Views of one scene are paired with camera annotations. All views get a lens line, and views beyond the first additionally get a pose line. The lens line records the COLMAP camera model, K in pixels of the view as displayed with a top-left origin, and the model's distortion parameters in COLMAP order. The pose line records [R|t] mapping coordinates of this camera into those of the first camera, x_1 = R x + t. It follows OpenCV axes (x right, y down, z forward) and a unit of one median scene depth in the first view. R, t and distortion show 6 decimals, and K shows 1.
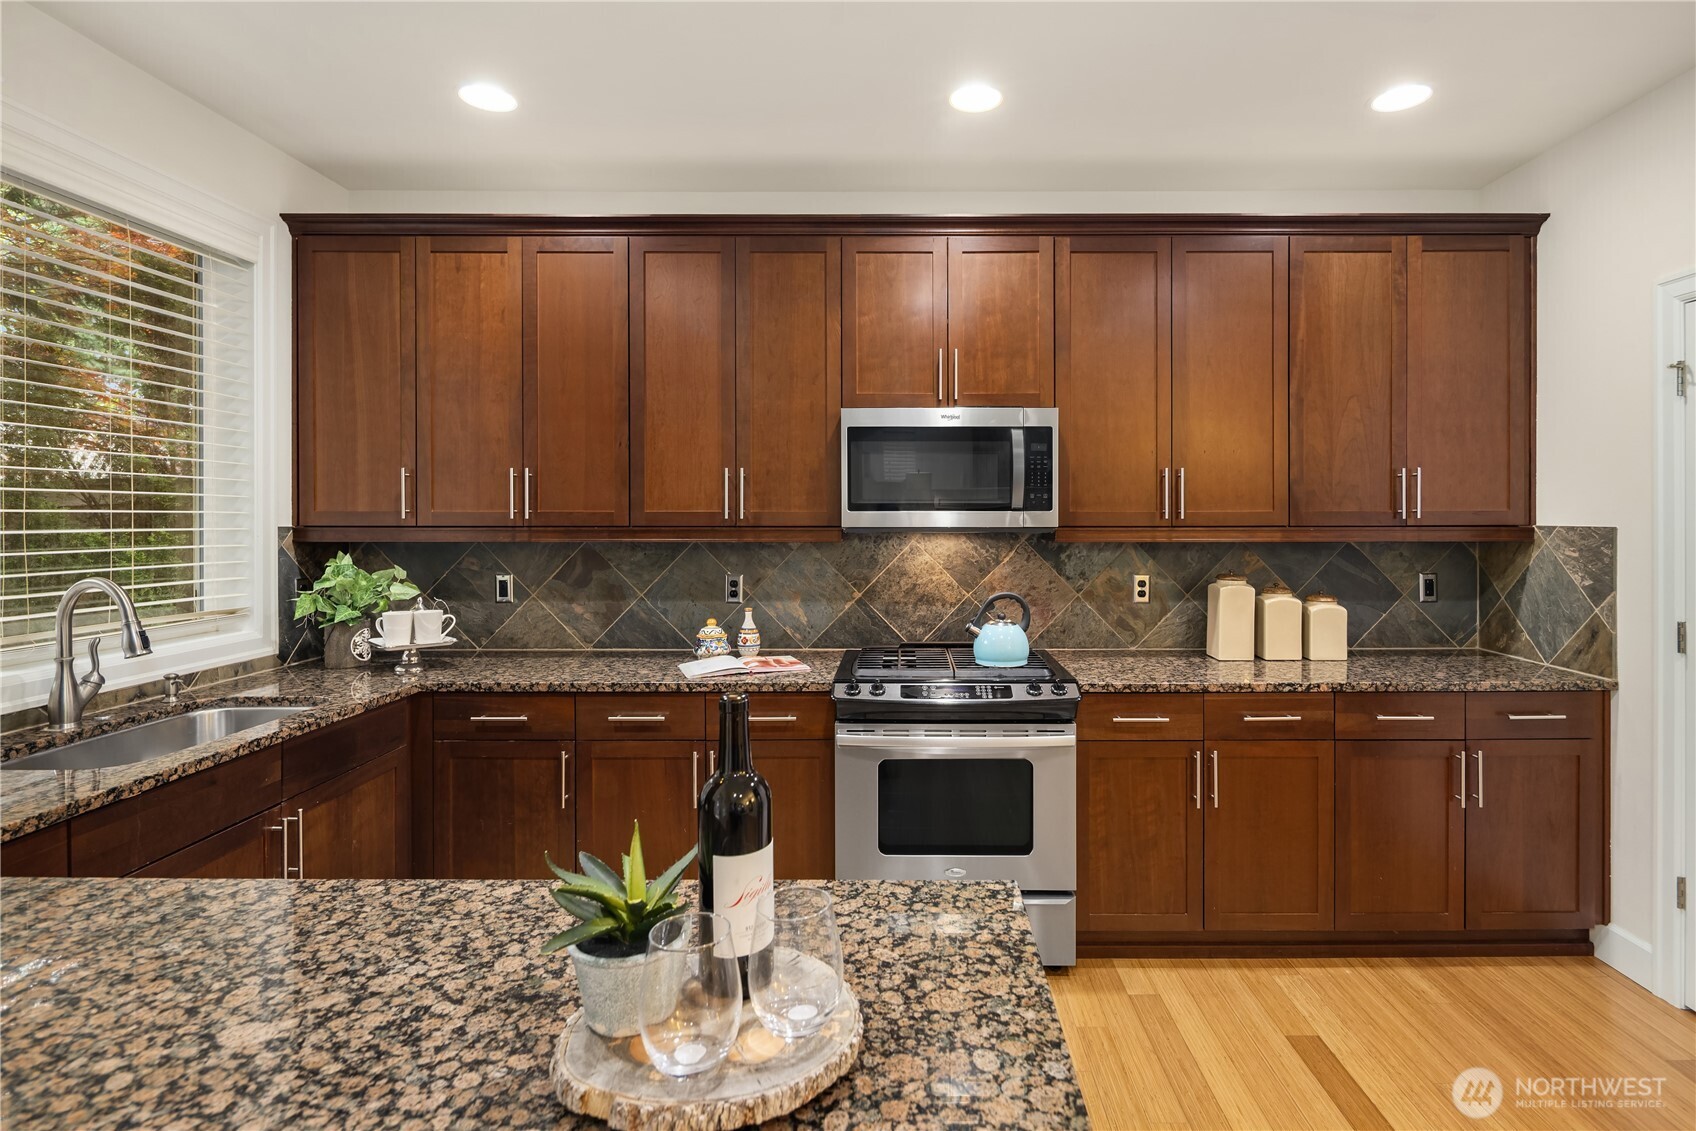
lens RADIAL K [[826.3, 0, 864.8], [0, 826.3, 508.5], [0, 0, 1]] dist [0.002054, -0.000378]
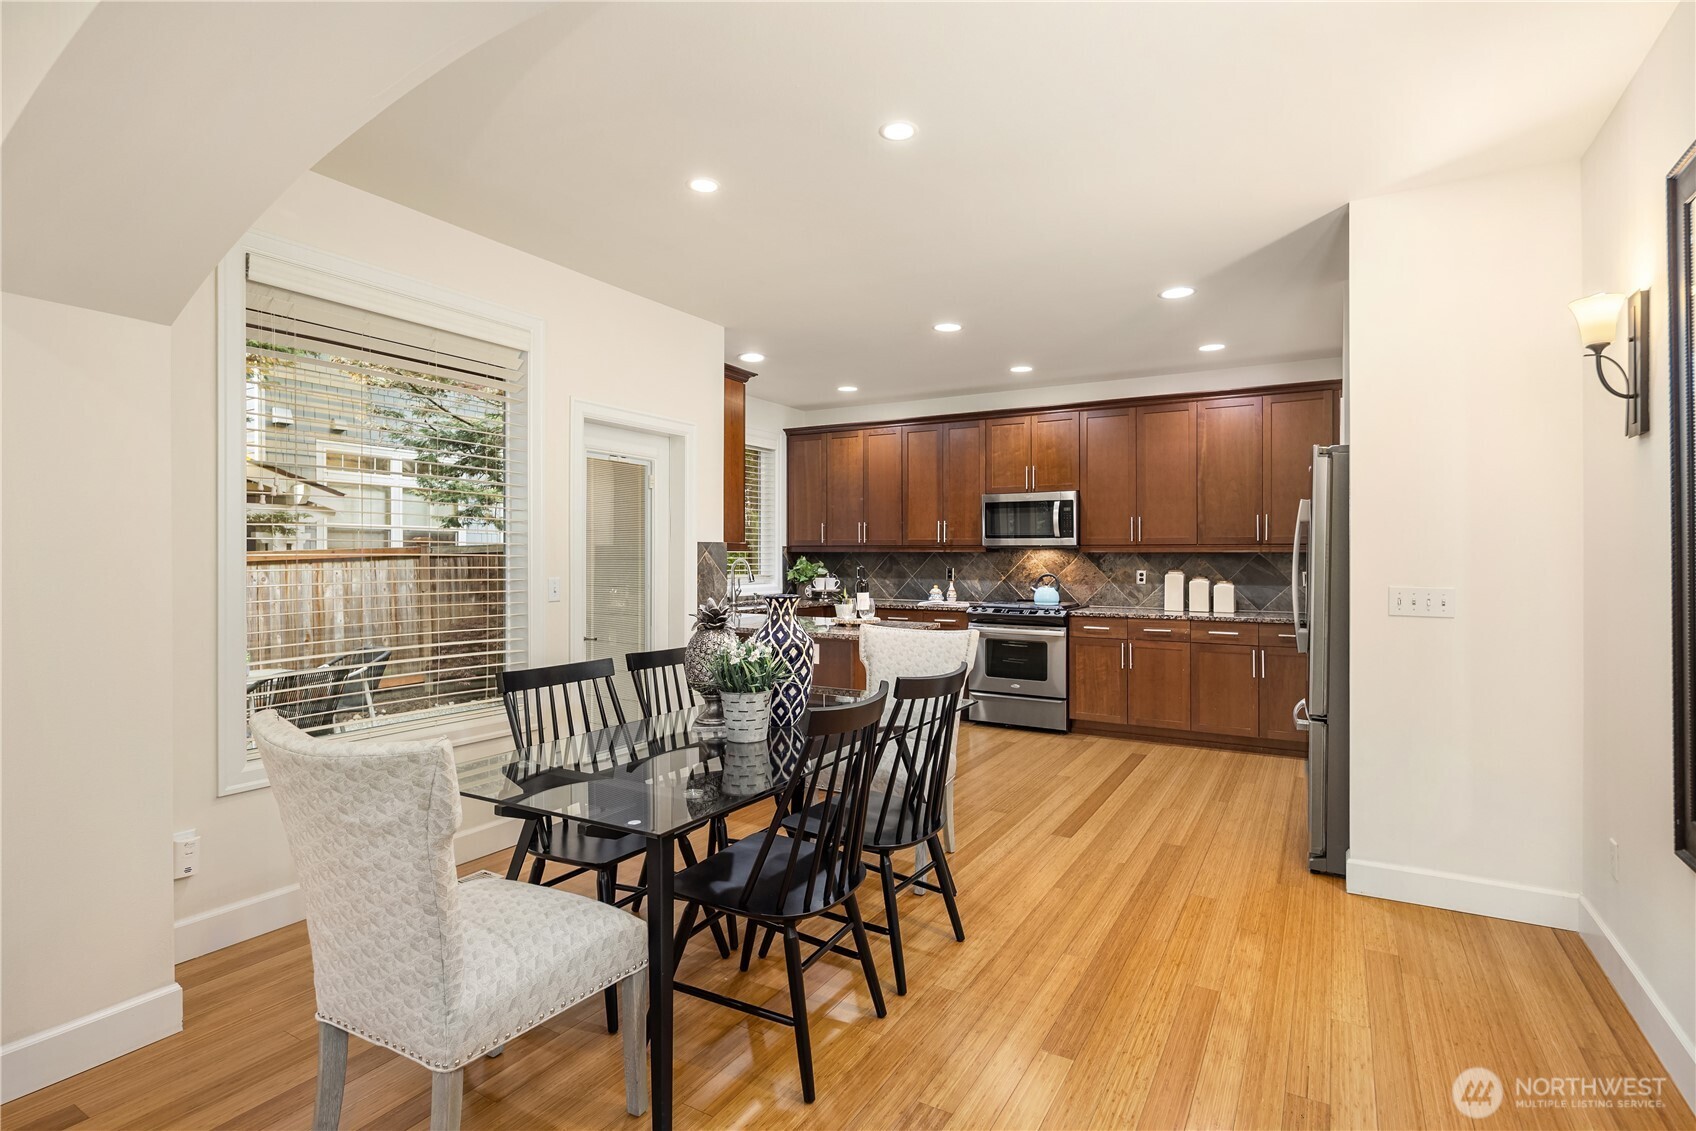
lens RADIAL K [[841.5, 0, 841.4], [0, 841.5, 554.1], [0, 0, 1]] dist [0.001028, -0.002113]
pose [[0.868879, 0.001707, -0.495022, 0.782350], [-0.002131, 0.999998, -0.000291, 0.047635], [0.495021, 0.001308, 0.868880, -1.236181]]
